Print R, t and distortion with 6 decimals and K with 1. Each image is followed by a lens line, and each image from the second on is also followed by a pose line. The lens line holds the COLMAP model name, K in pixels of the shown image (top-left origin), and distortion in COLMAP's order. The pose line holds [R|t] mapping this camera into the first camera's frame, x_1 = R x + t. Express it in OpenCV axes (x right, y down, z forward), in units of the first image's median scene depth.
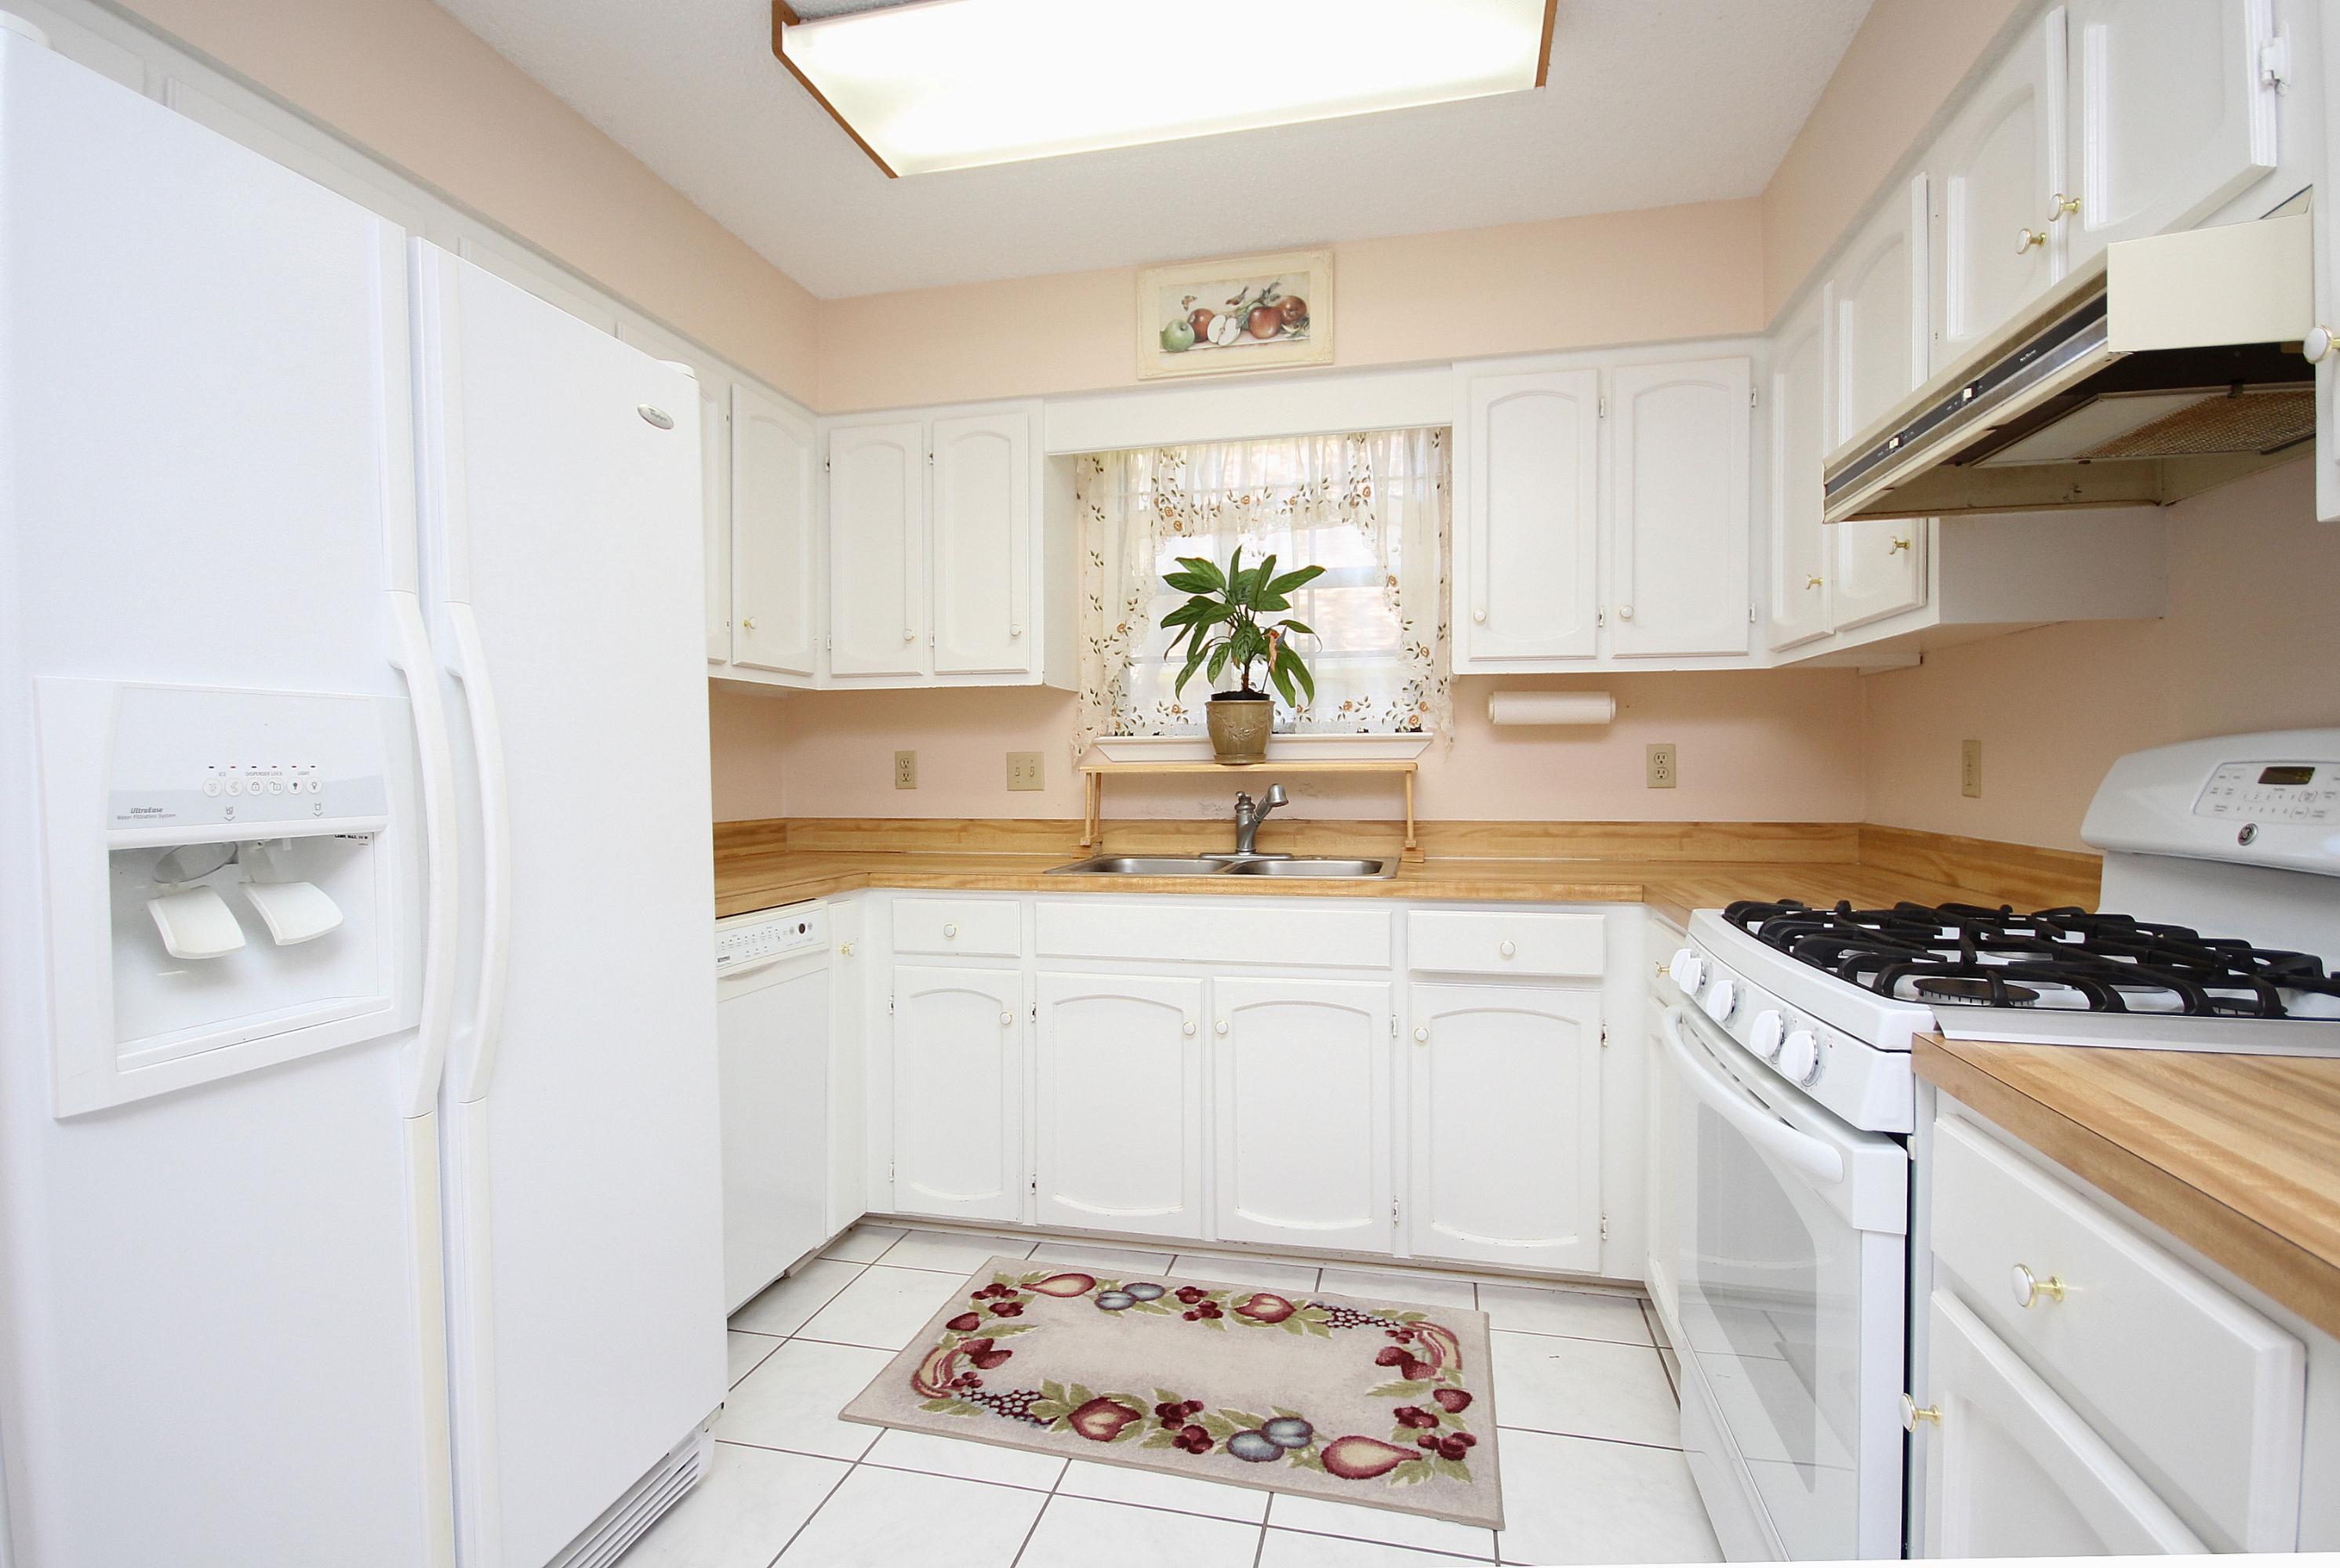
lens RADIAL K [[1092.8, 0, 1170.0], [0, 1092.8, 784.0], [0, 0, 1]] dist [-0.002025, -0.000335]
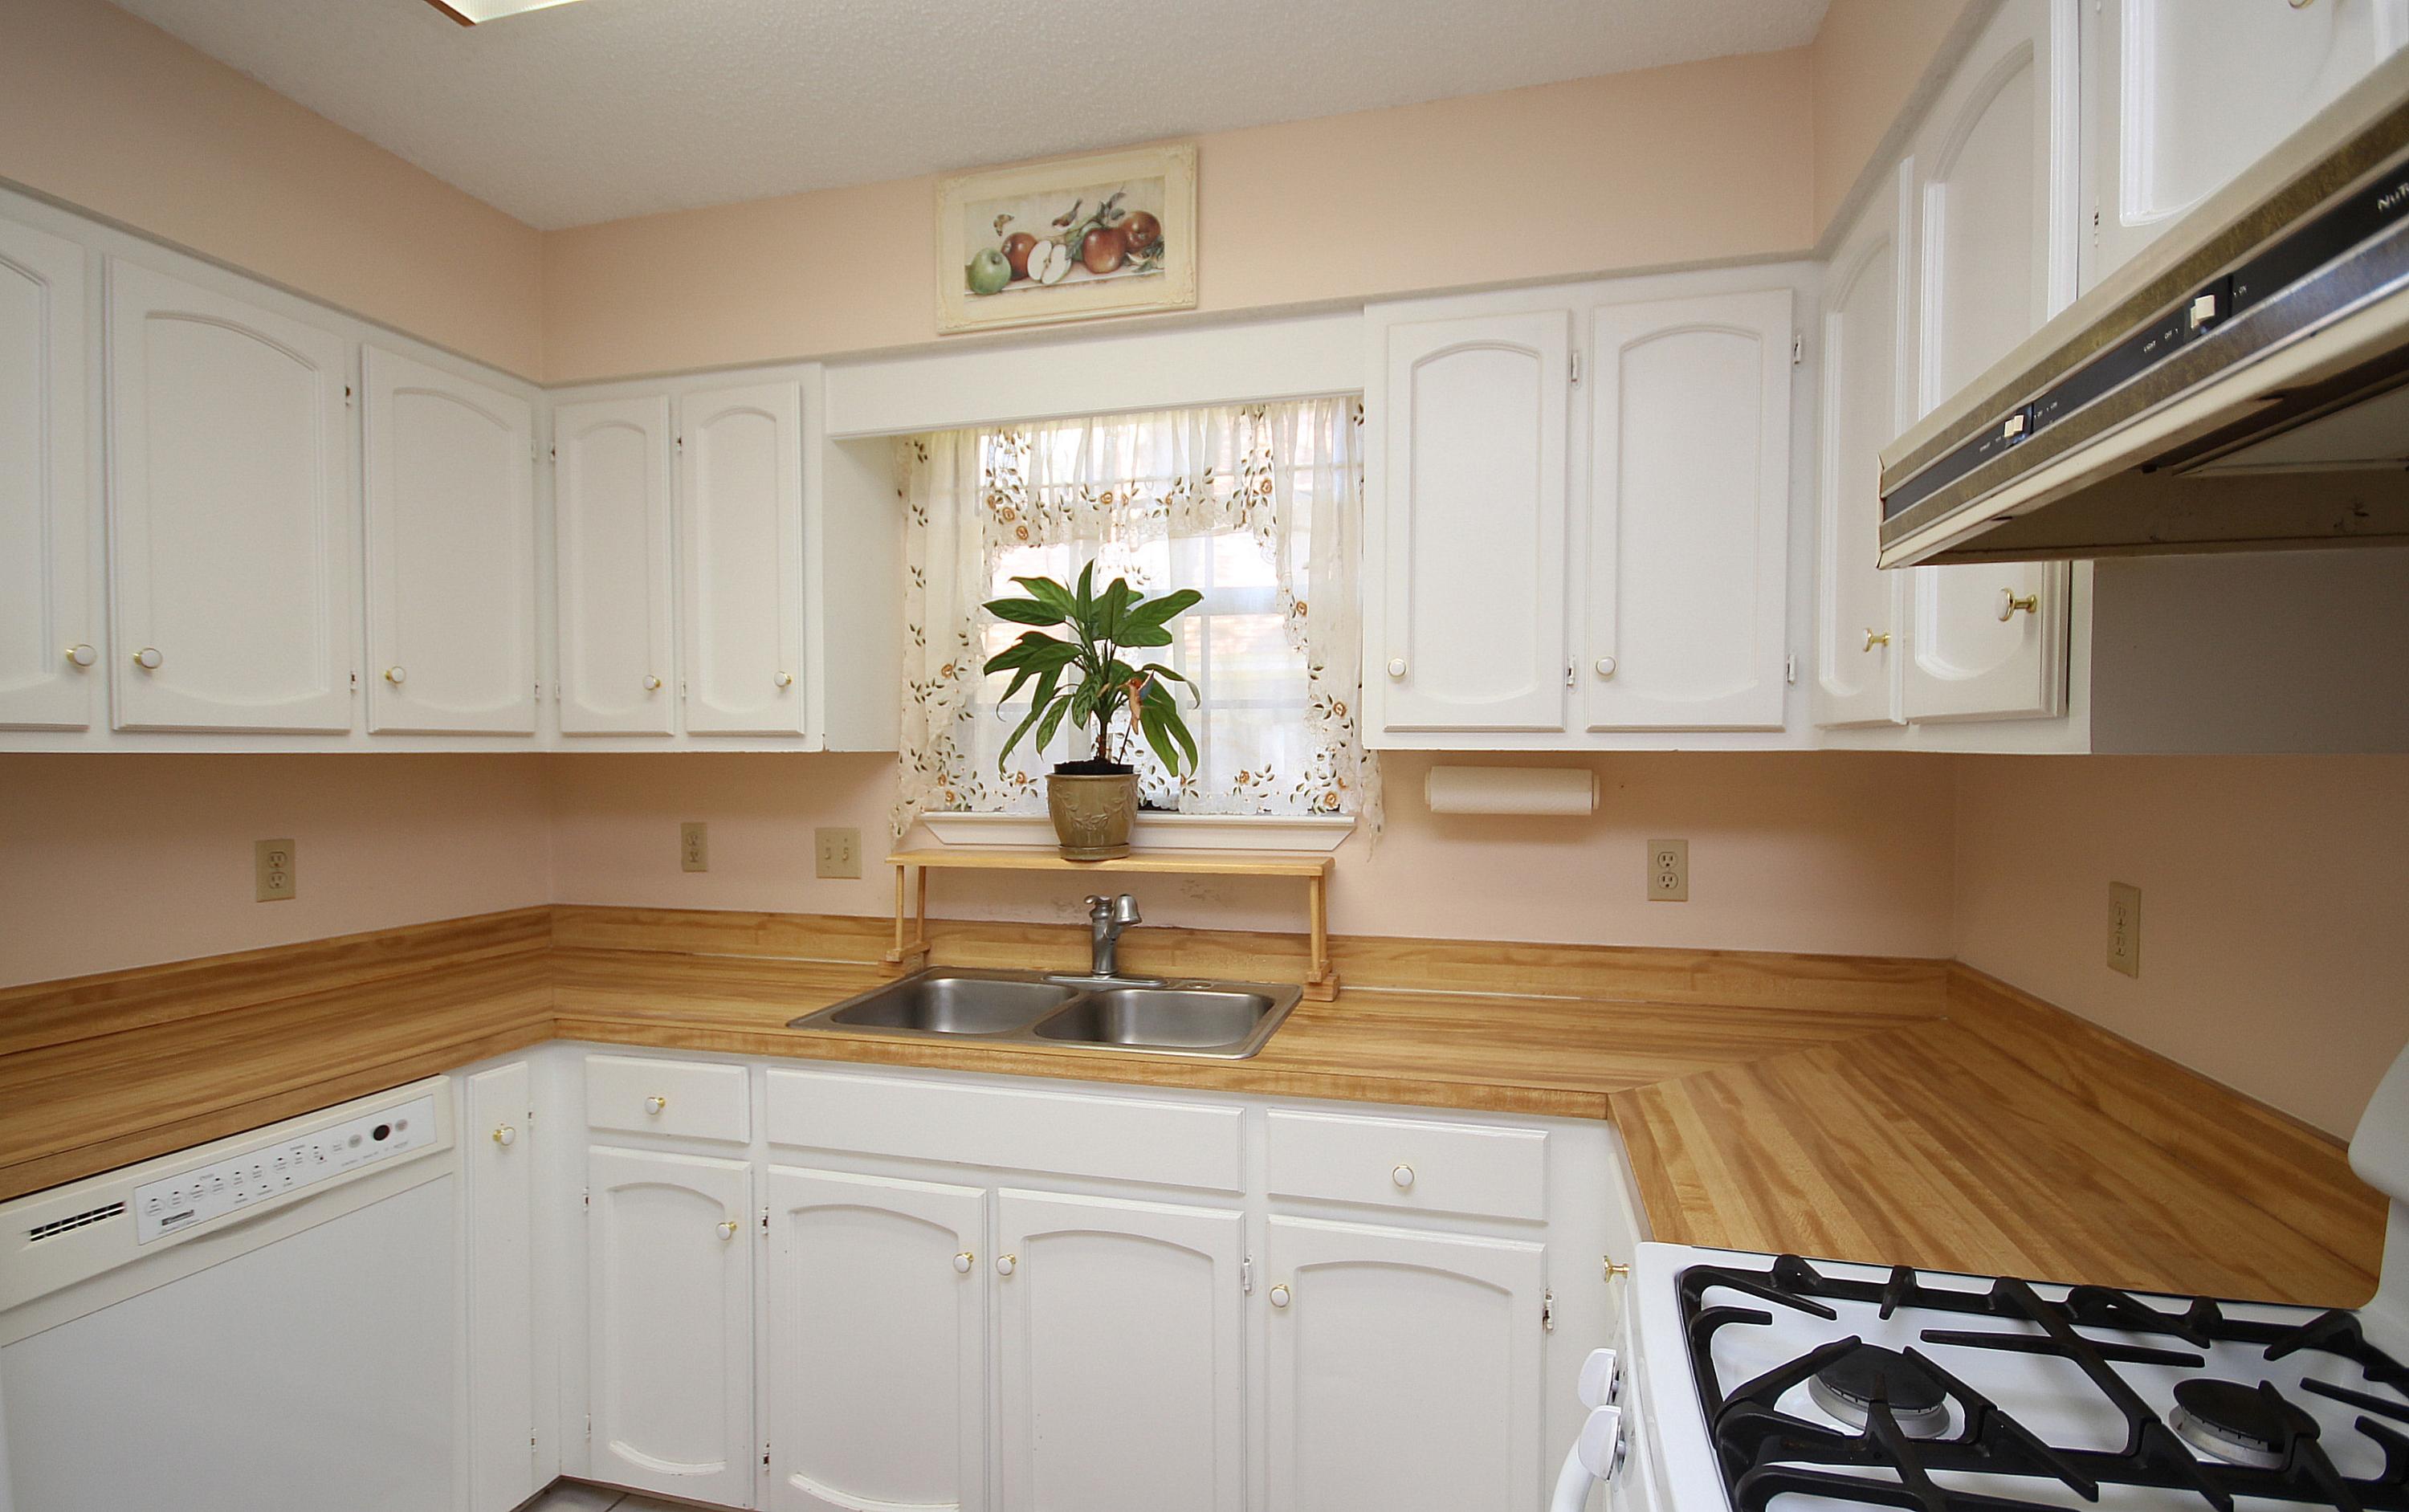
lens RADIAL K [[1110.1, 0, 1204.3], [0, 1110.1, 786.4], [0, 0, 1]] dist [-0.002335, -0.000623]
pose [[0.999329, 0.005027, -0.036287, 0.171040], [-0.004251, 0.999761, 0.021451, -0.085416], [0.036386, -0.021283, 0.999111, 0.260621]]
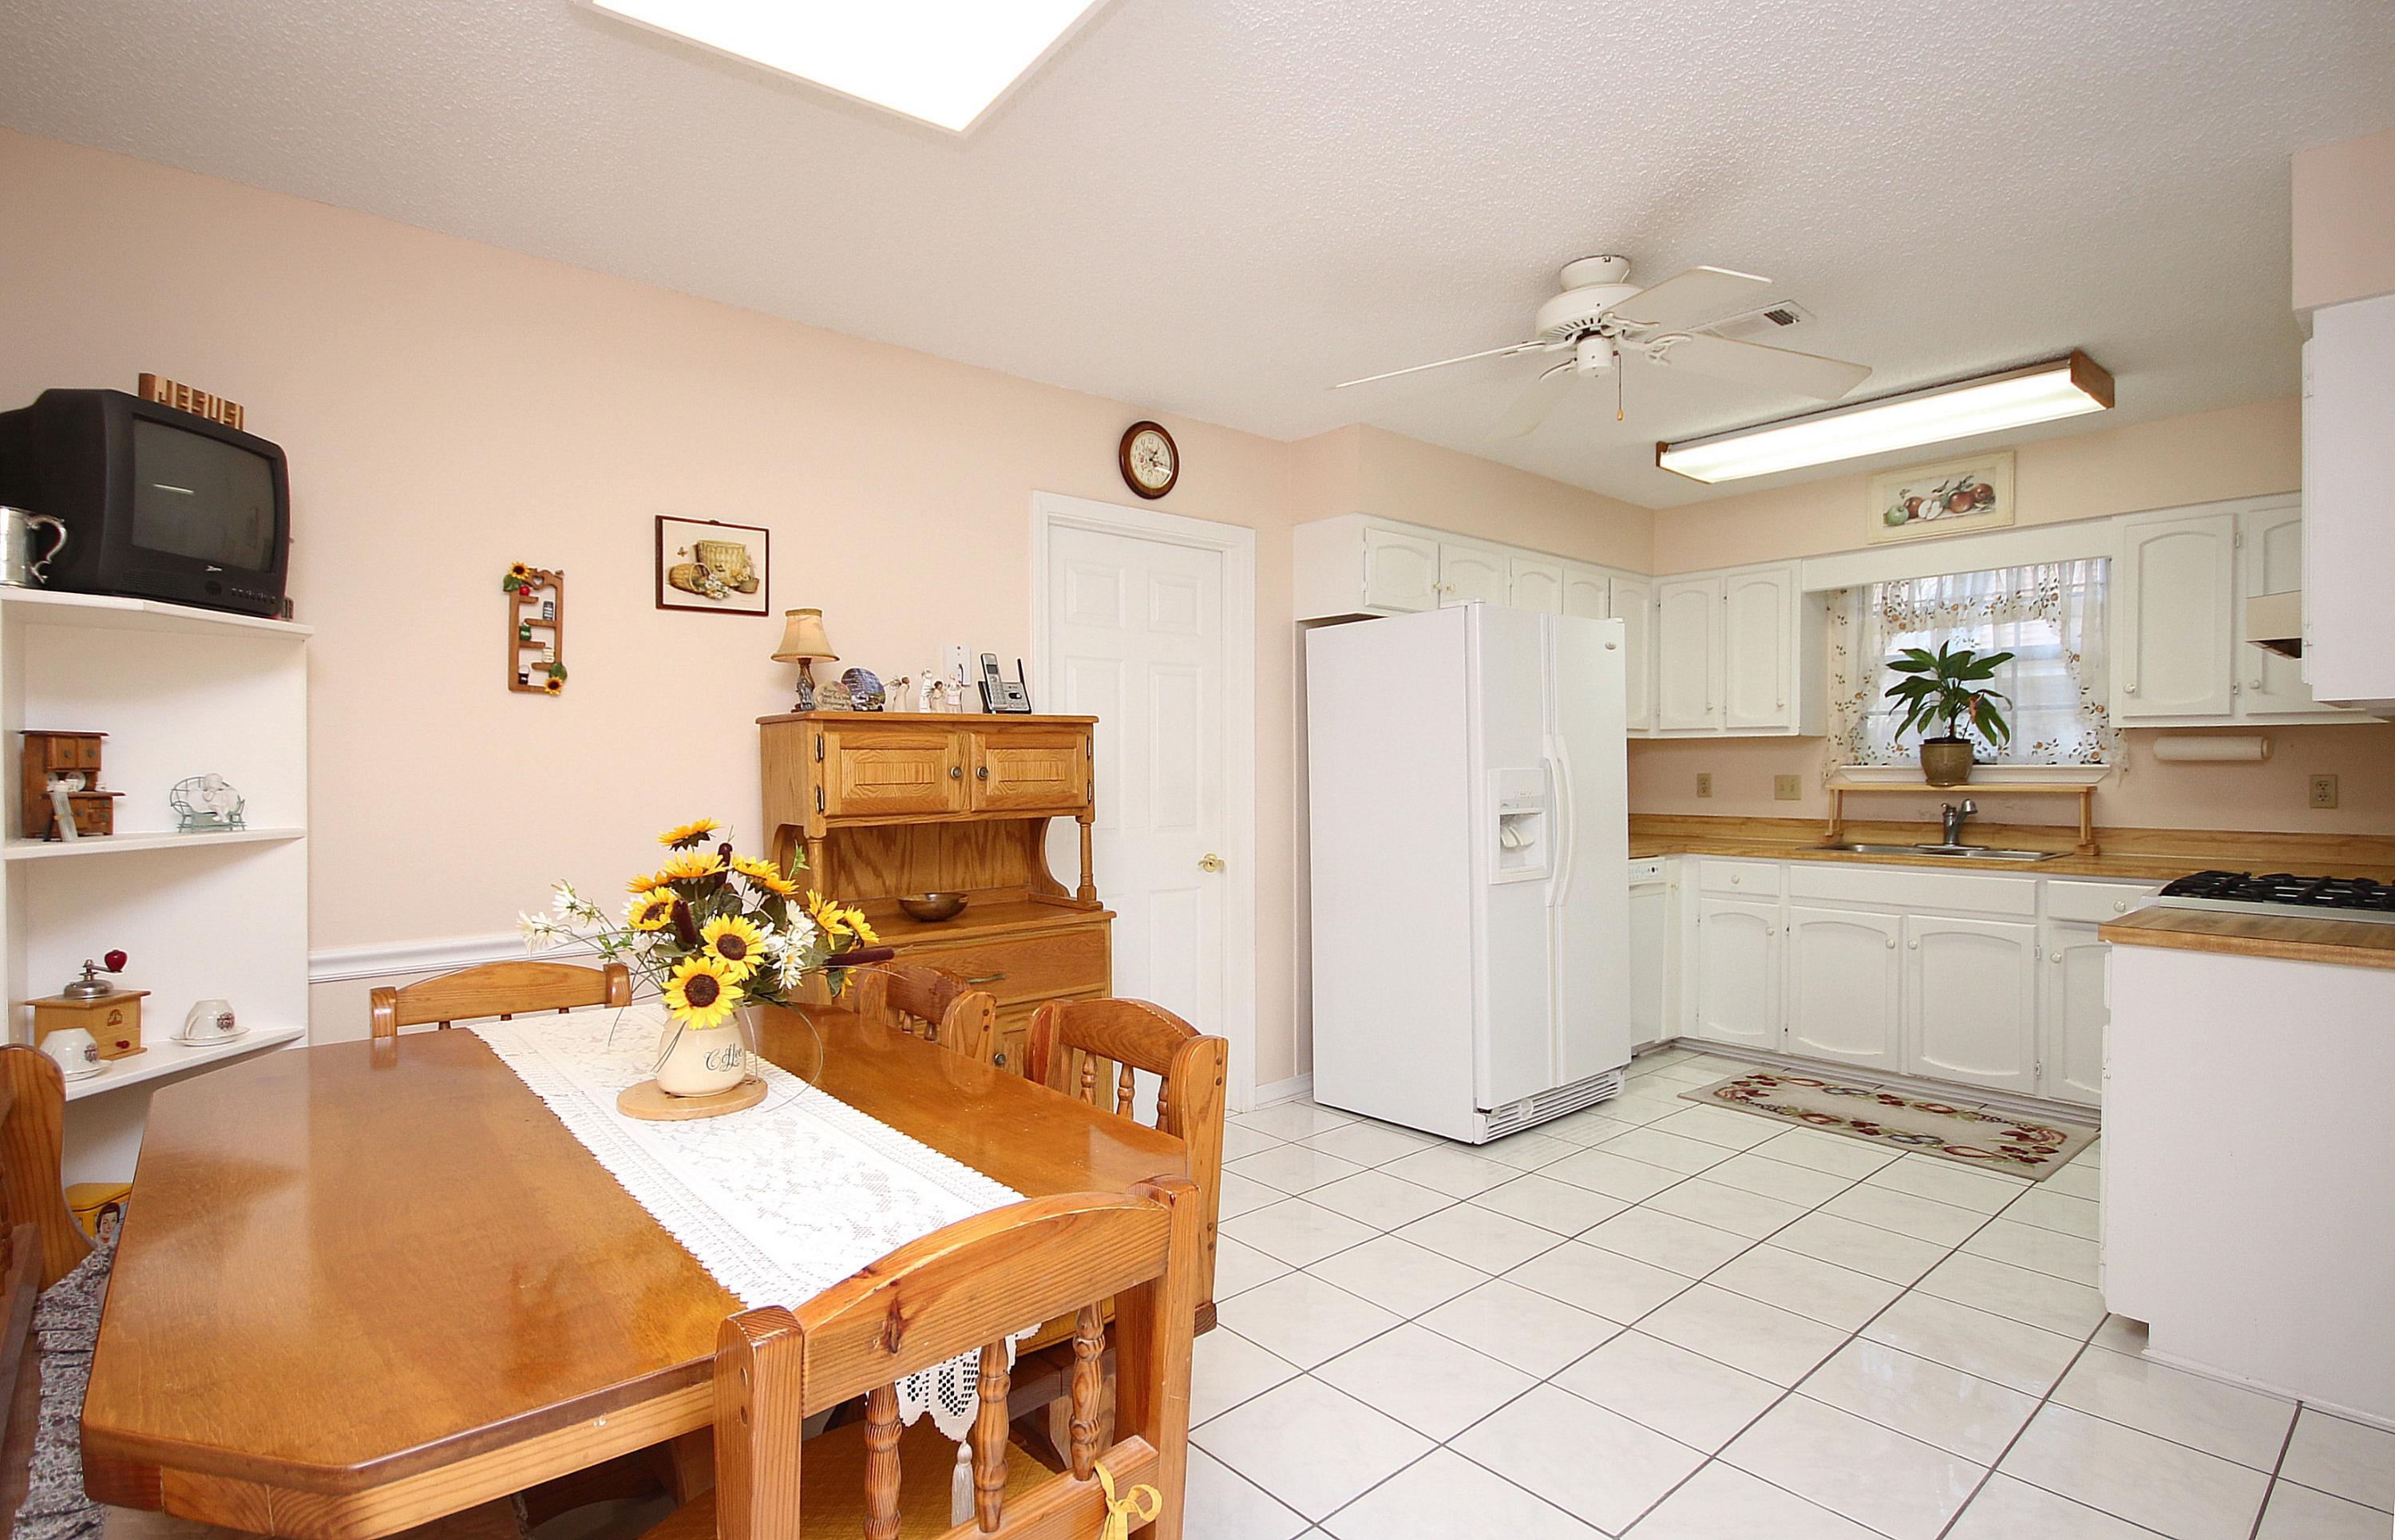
lens RADIAL K [[1164.6, 0, 1158.1], [0, 1164.6, 782.8], [0, 0, 1]] dist [0.001179, -0.005859]
pose [[0.798548, 0.011317, -0.601824, 0.166389], [-0.010209, 0.999934, 0.005257, -0.019818], [0.601844, 0.001946, 0.798611, -0.957695]]
